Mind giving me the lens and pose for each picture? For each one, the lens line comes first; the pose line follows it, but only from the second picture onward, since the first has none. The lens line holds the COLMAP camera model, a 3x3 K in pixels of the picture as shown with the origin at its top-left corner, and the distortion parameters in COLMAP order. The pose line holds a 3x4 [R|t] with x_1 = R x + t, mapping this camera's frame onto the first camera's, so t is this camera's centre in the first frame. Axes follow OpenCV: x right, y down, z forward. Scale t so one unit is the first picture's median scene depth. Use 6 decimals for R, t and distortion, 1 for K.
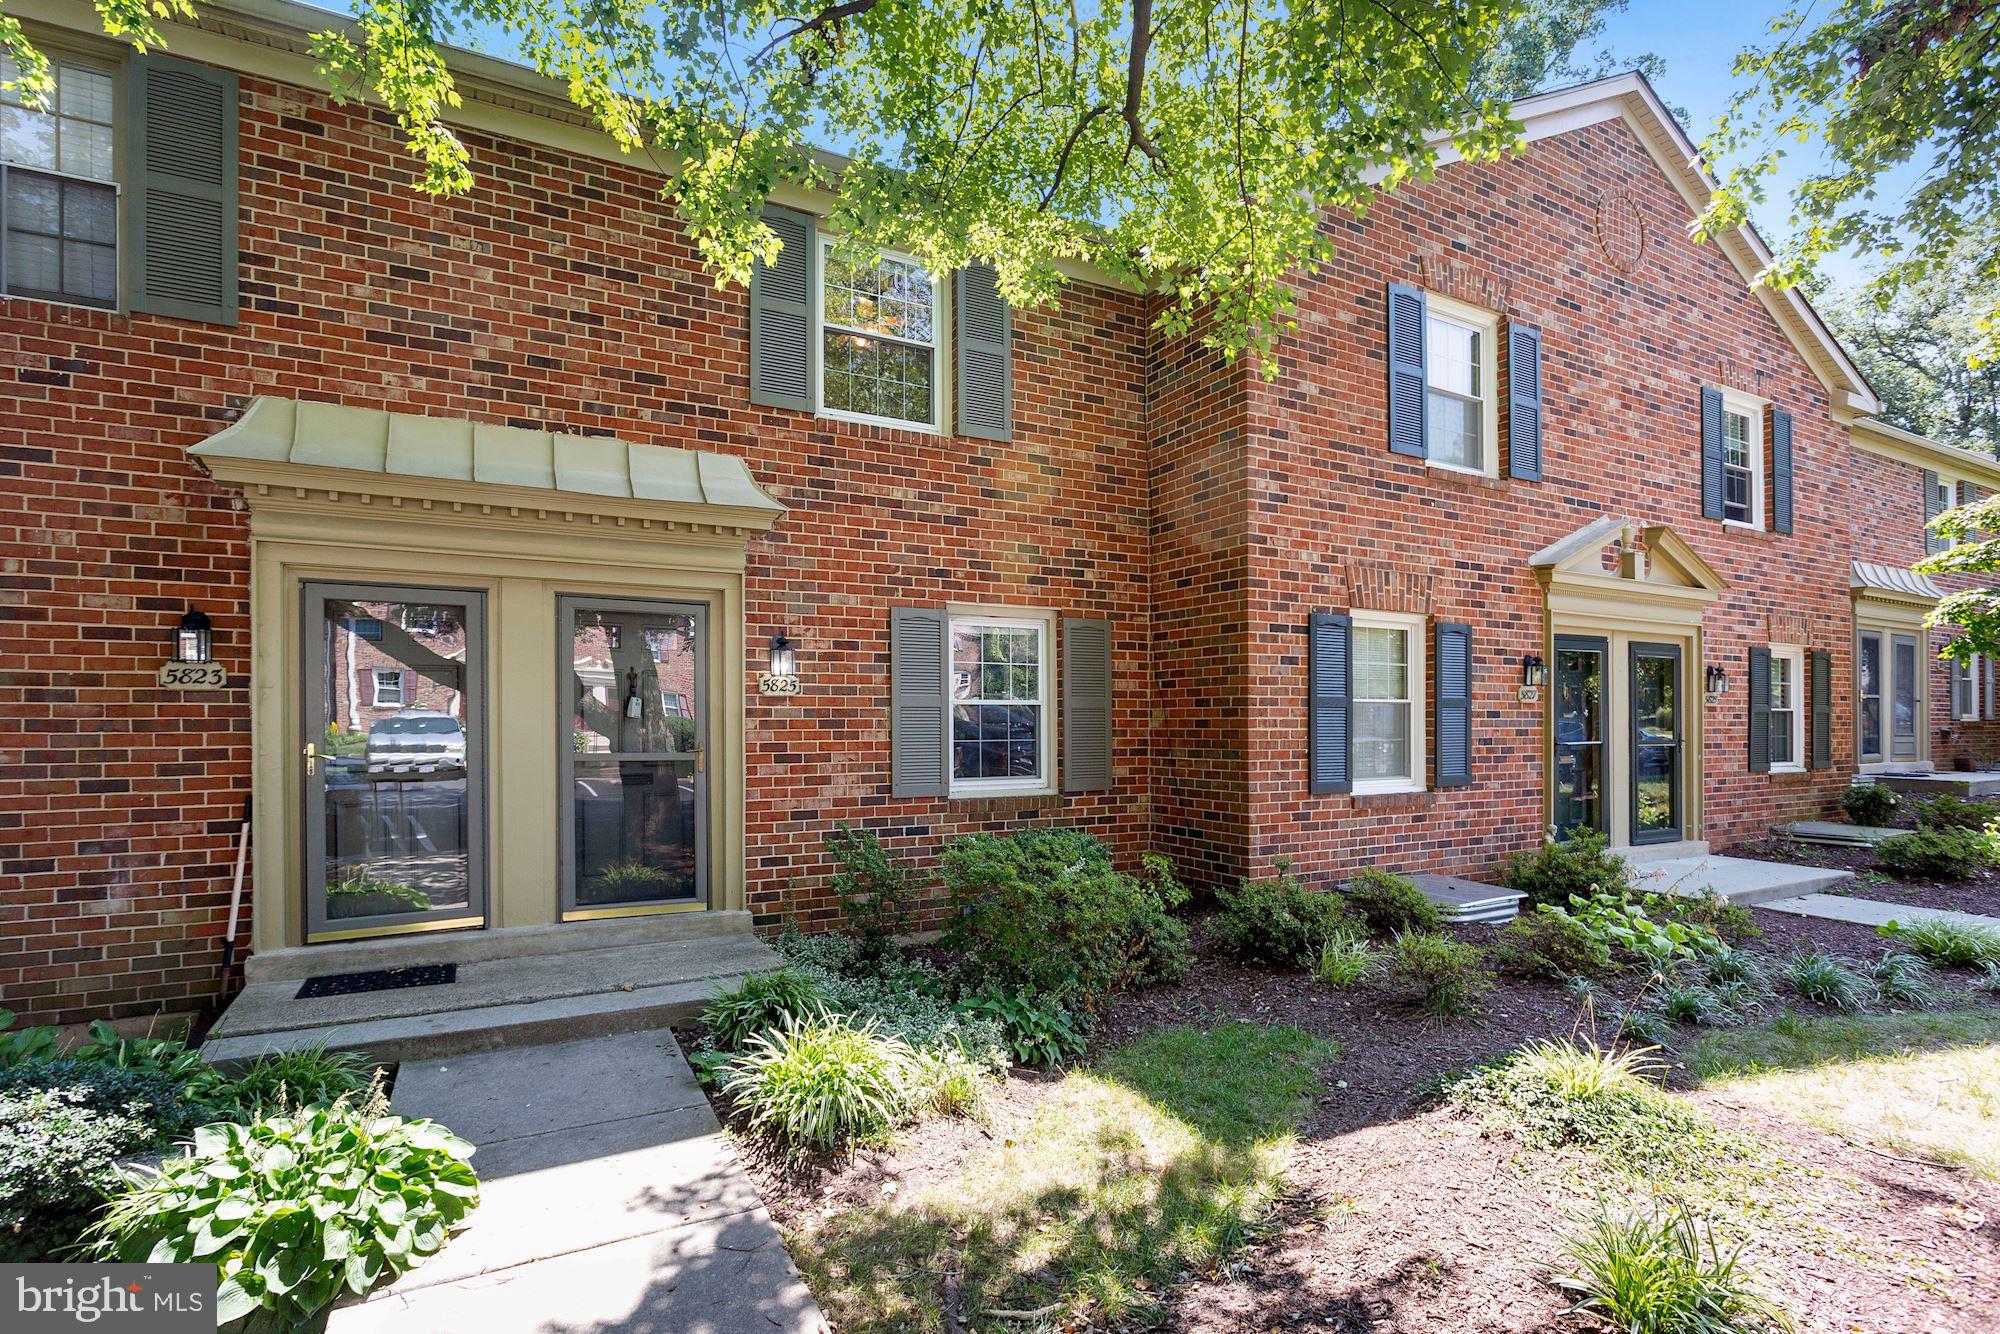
lens RADIAL K [[1081.8, 0, 1000.0], [0, 1081.8, 667.0], [0, 0, 1]] dist [-0.024519, 0.013076]
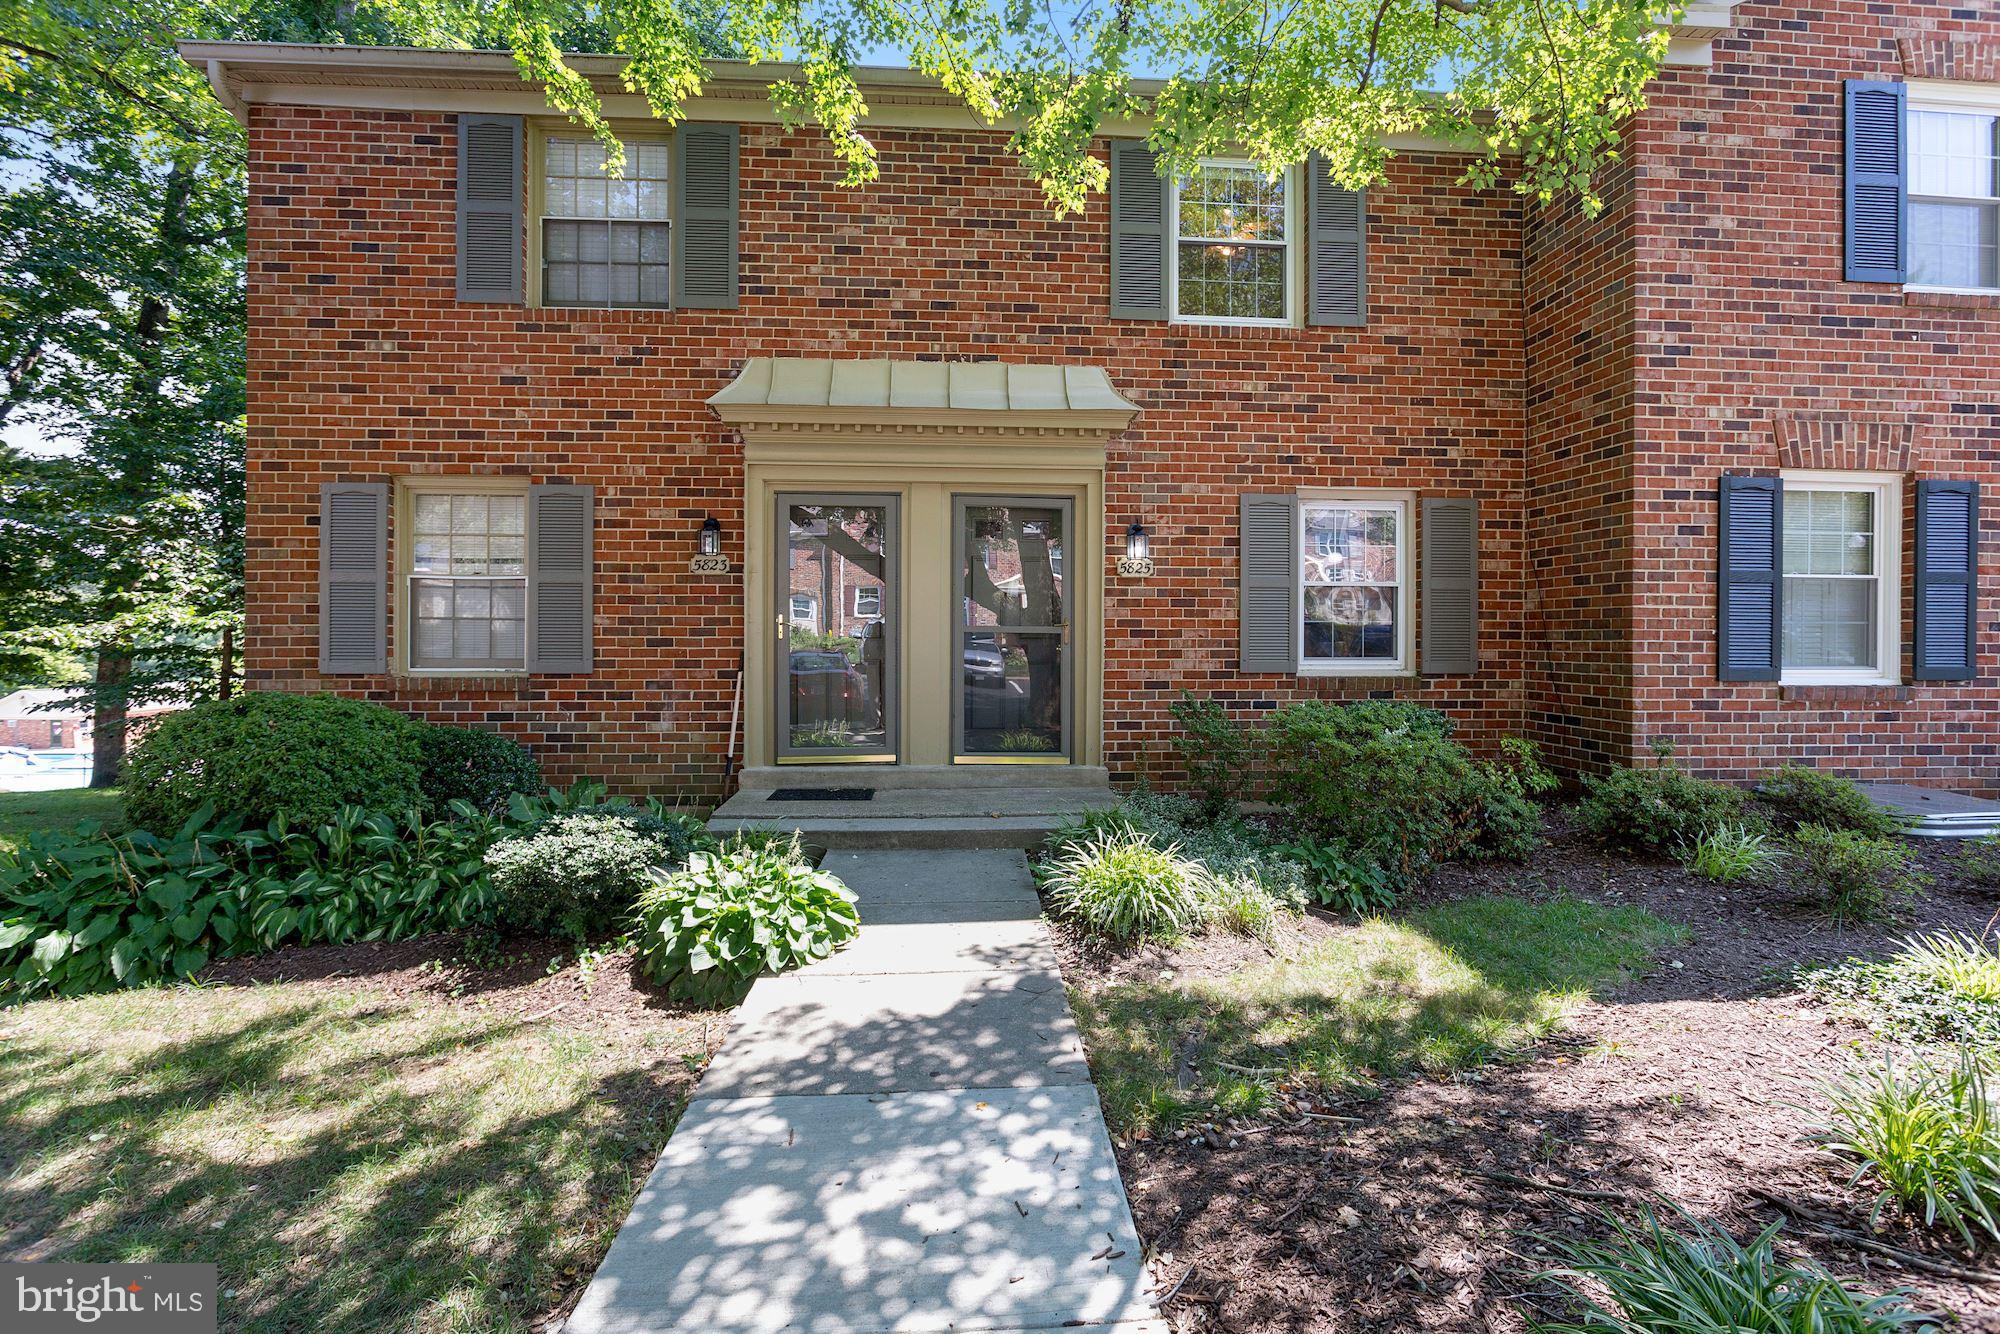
lens RADIAL K [[1232.7, 0, 1000.0], [0, 1232.7, 667.0], [0, 0, 1]] dist [-0.040052, 0.032626]
pose [[0.877418, -0.002592, -0.479719, 0.300126], [0.000953, 0.999993, -0.003660, 0.131407], [0.479725, 0.002754, 0.877414, -0.189111]]
